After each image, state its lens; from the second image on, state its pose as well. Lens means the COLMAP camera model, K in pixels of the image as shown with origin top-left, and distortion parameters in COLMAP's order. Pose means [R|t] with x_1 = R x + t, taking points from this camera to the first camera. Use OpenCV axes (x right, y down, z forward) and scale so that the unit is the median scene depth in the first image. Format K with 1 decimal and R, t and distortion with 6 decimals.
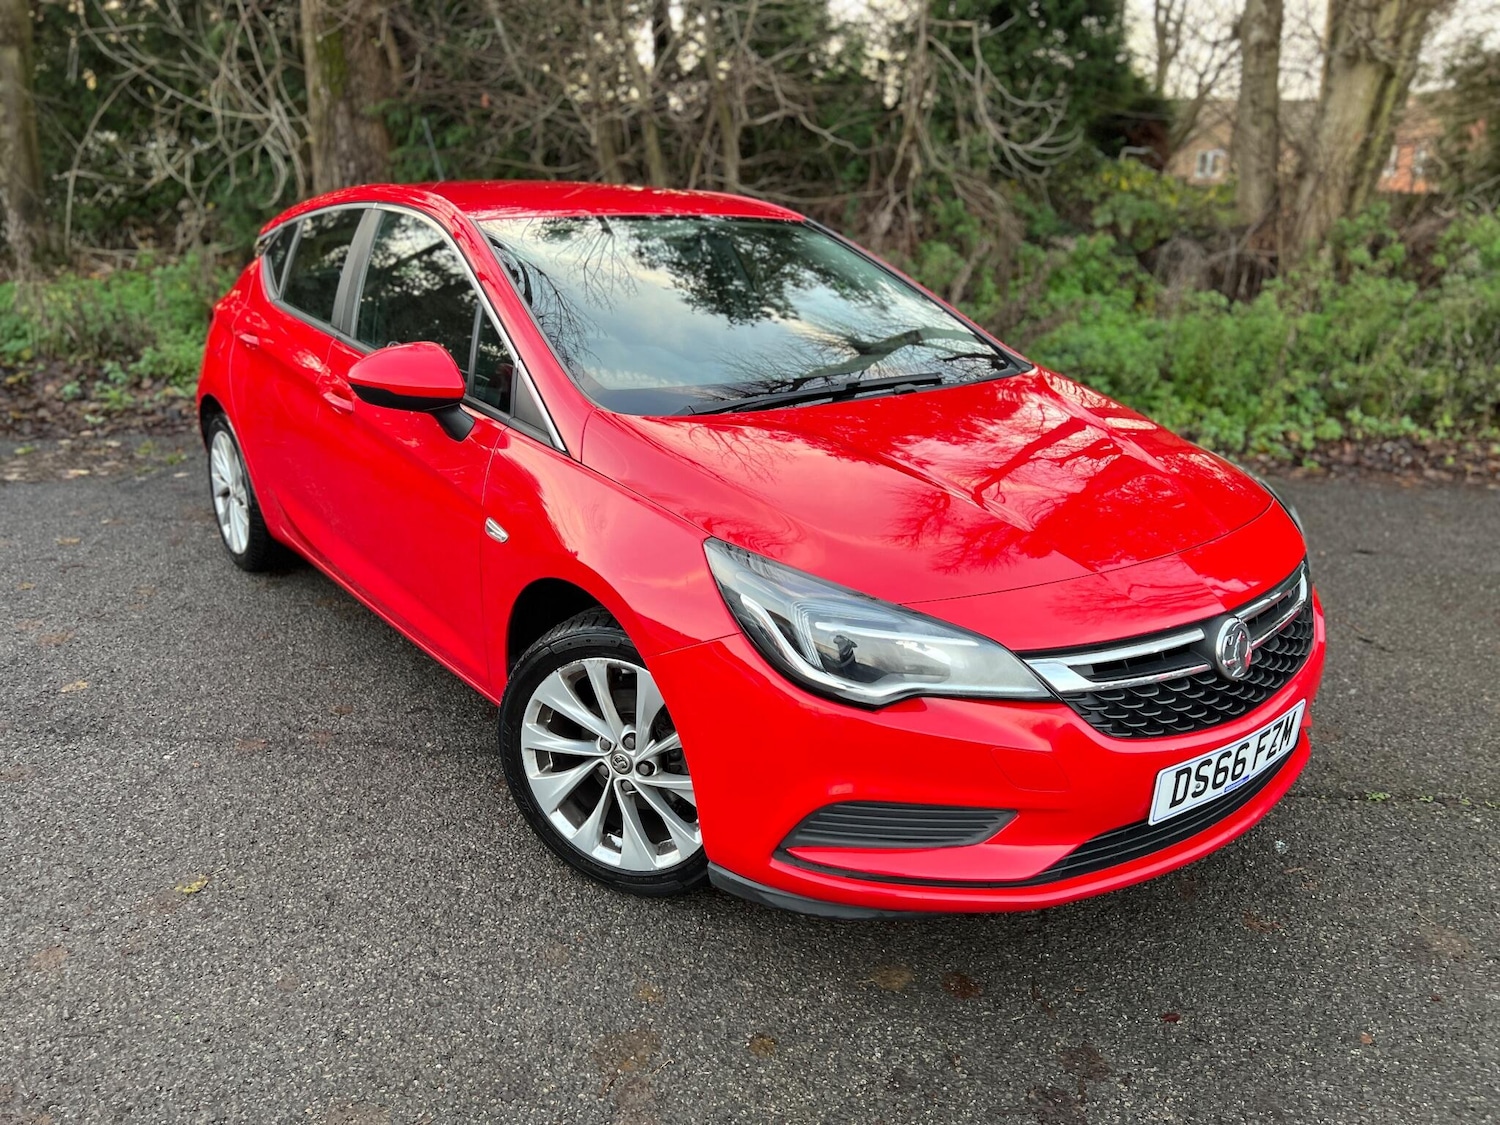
lens RADIAL K [[1125.3, 0, 748.1], [0, 1125.3, 558.7], [0, 0, 1]] dist [0.032090, -0.026682]
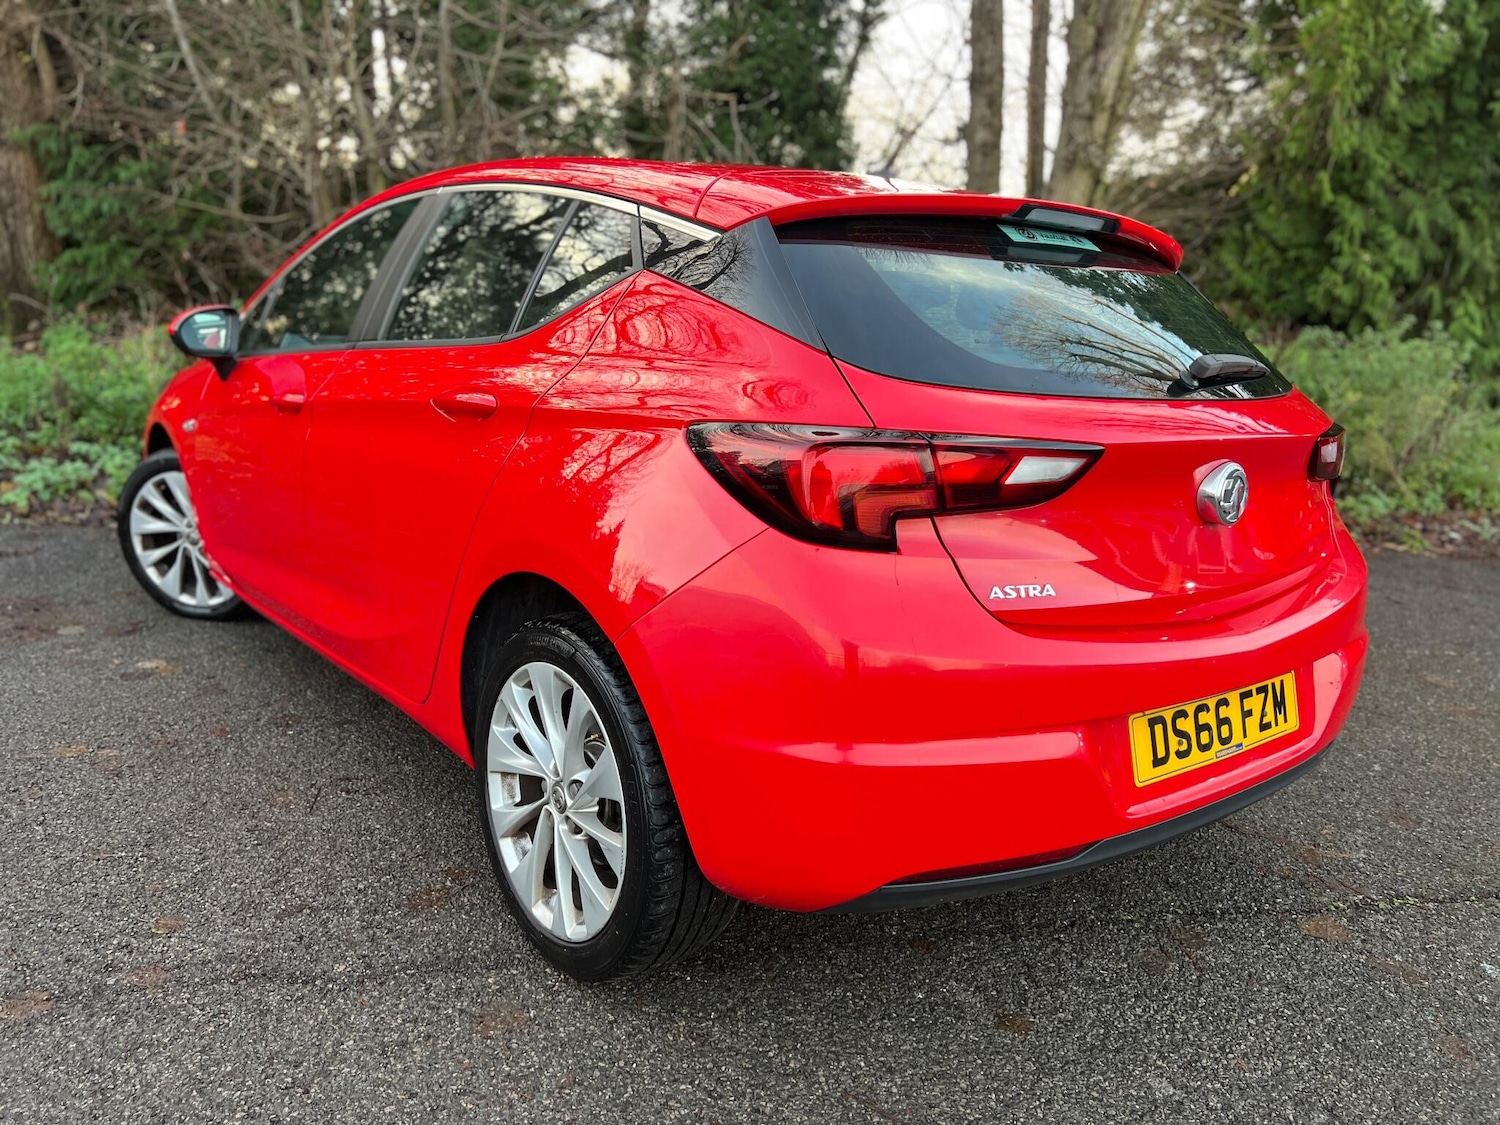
lens RADIAL K [[1119.0, 0, 747.6], [0, 1119.0, 569.4], [0, 0, 1]] dist [0.053416, -0.057316]
pose [[0.957035, -0.027822, 0.288635, -0.100559], [0.048774, 0.996650, -0.065650, -0.003336], [-0.285842, 0.076907, 0.955186, 0.126272]]
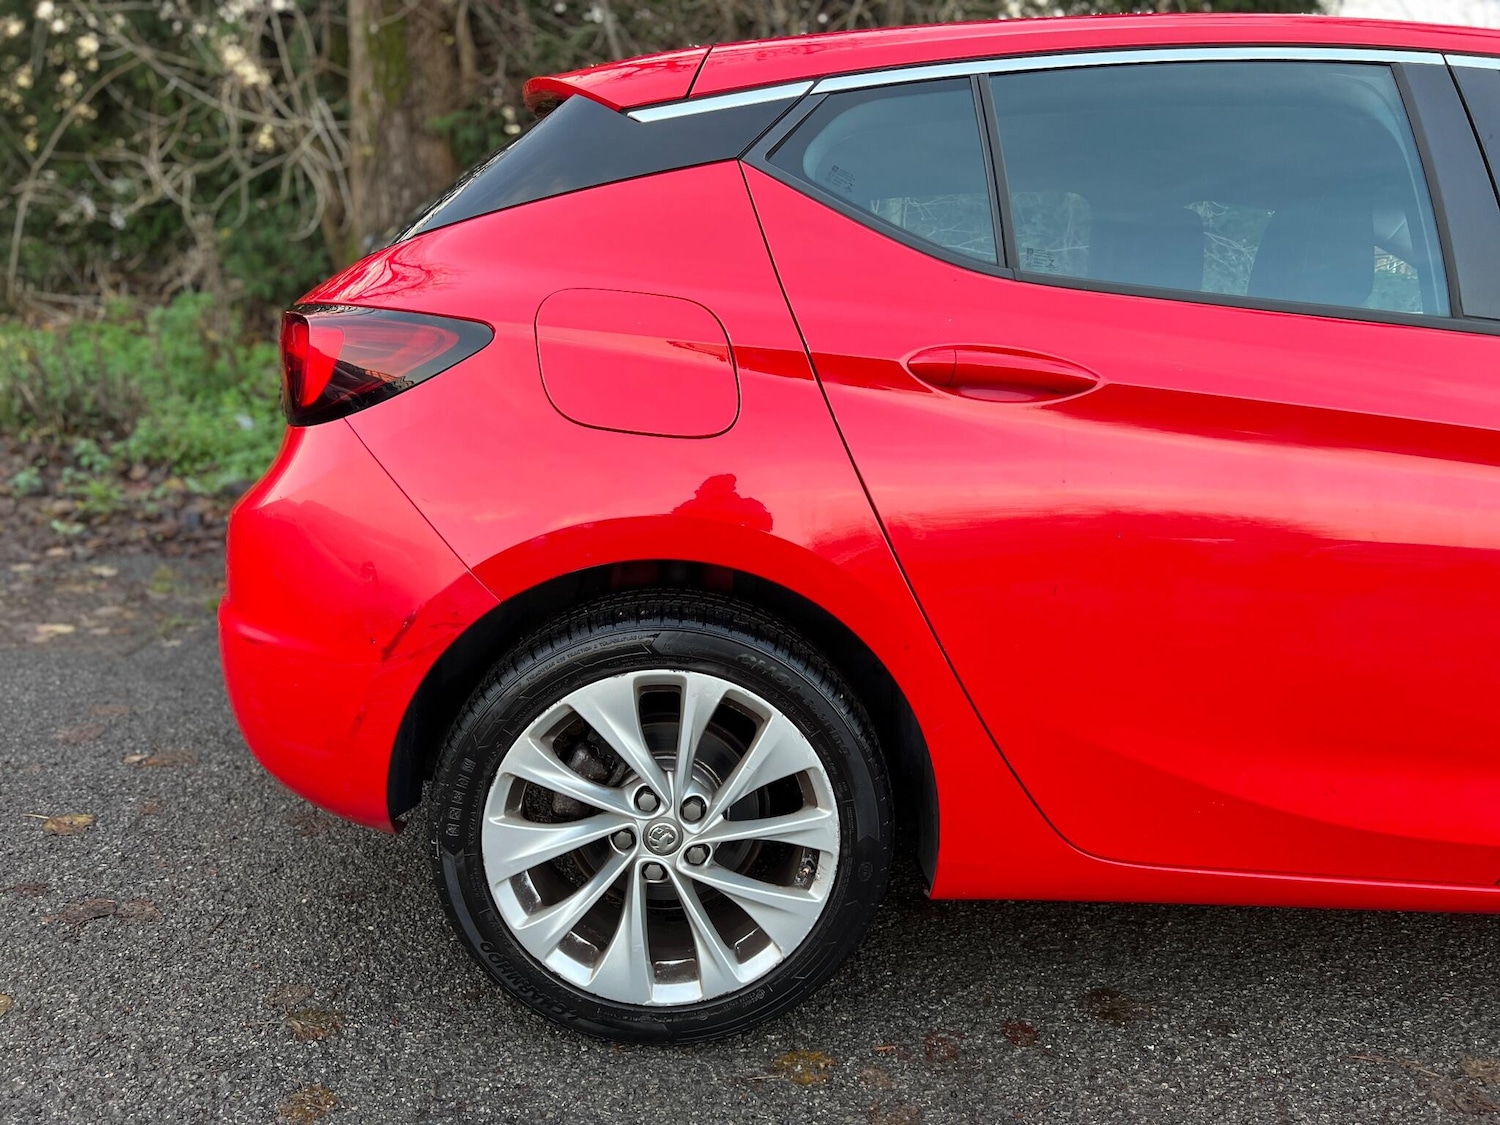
lens RADIAL K [[1126.3, 0, 743.2], [0, 1126.3, 564.5], [0, 0, 1]] dist [0.035079, -0.034114]
pose [[0.997893, 0.015470, 0.063014, -0.241053], [-0.010478, 0.996835, -0.078799, -0.056850], [-0.064034, 0.077973, 0.994897, 0.350108]]
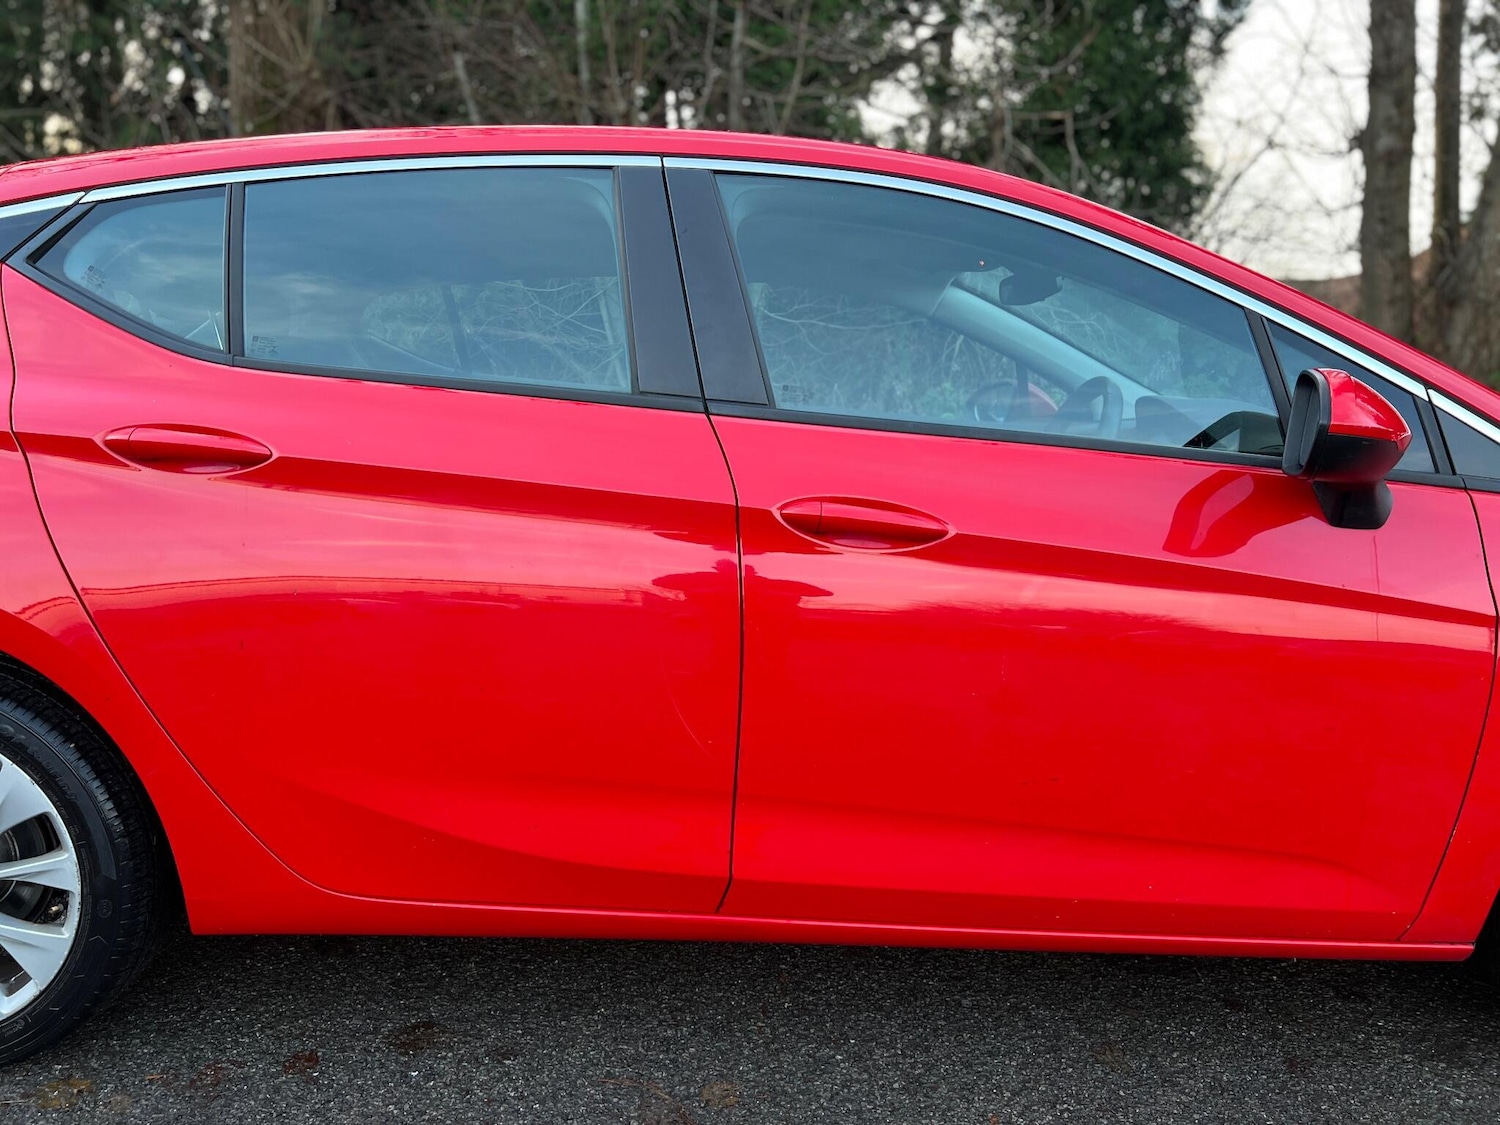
lens RADIAL K [[1114.3, 0, 744.2], [0, 1114.3, 574.3], [0, 0, 1]] dist [0.057112, -0.070473]
pose [[0.999078, 0.001368, 0.042908, -0.084307], [0.004186, 0.991626, -0.129073, -0.053556], [-0.042725, 0.129133, 0.990706, 0.323422]]
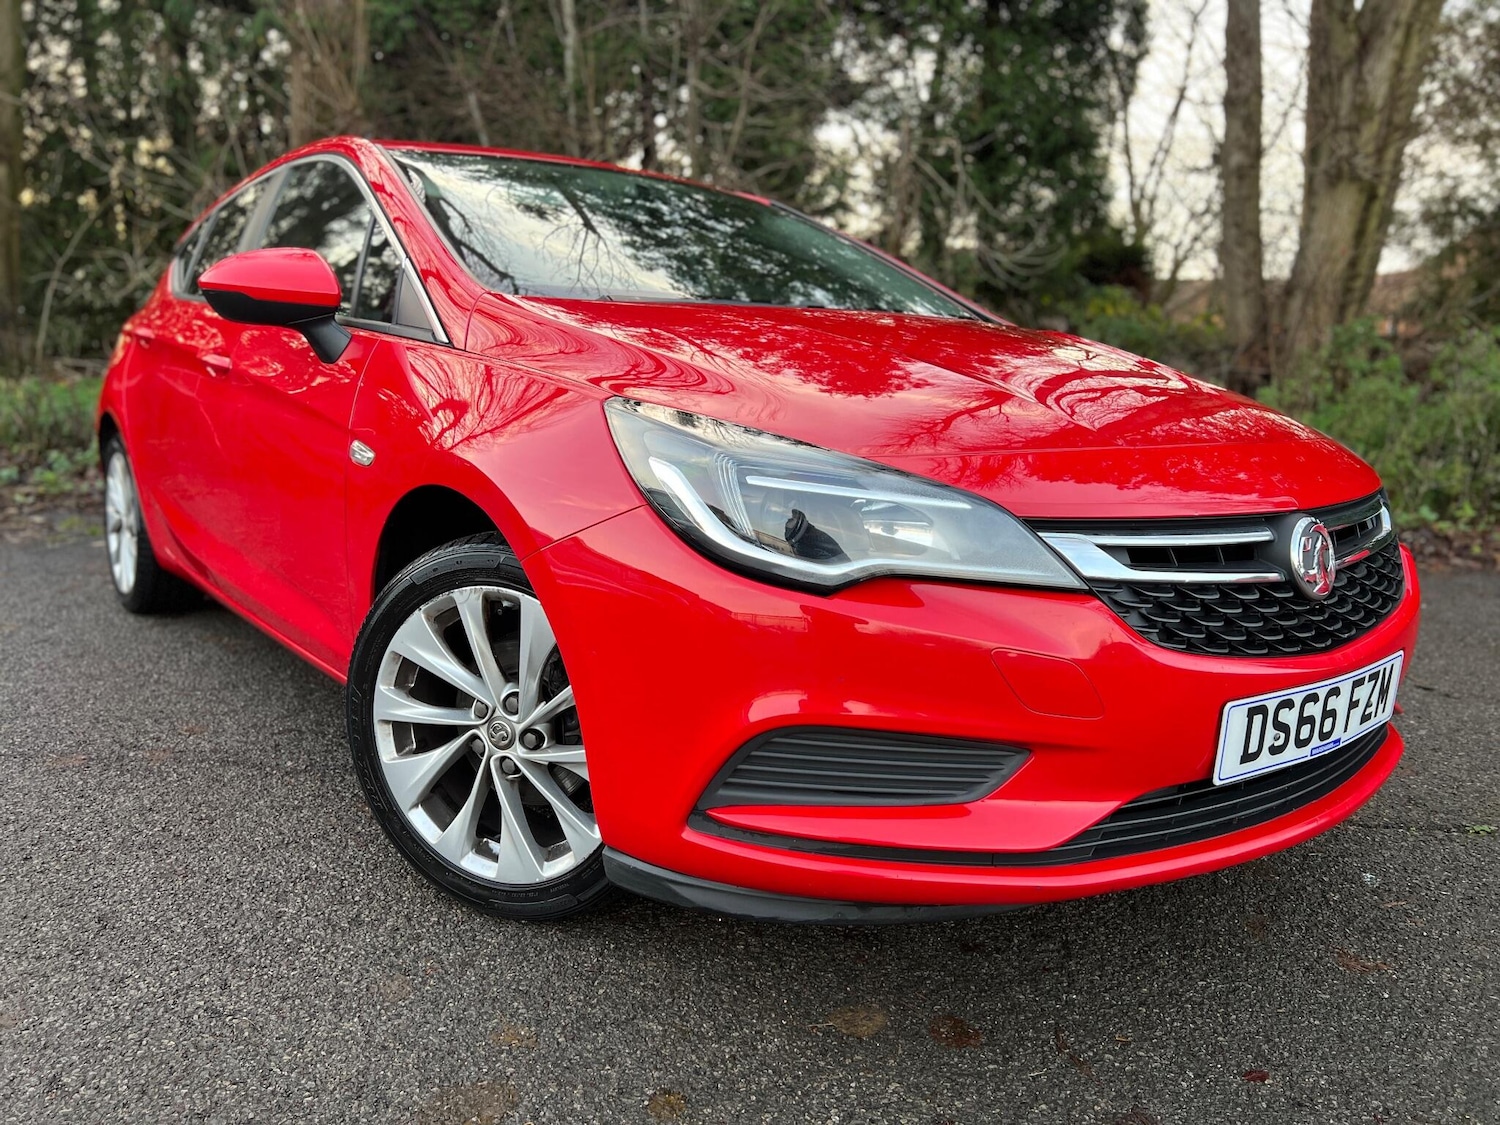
lens RADIAL K [[1126.3, 0, 743.2], [0, 1126.3, 564.5], [0, 0, 1]] dist [0.035079, -0.034114]
pose [[0.999938, 0.010821, 0.002796, 0.014934], [-0.010316, 0.989842, -0.141800, 0.056923], [-0.004302, 0.141762, 0.989891, 0.076402]]
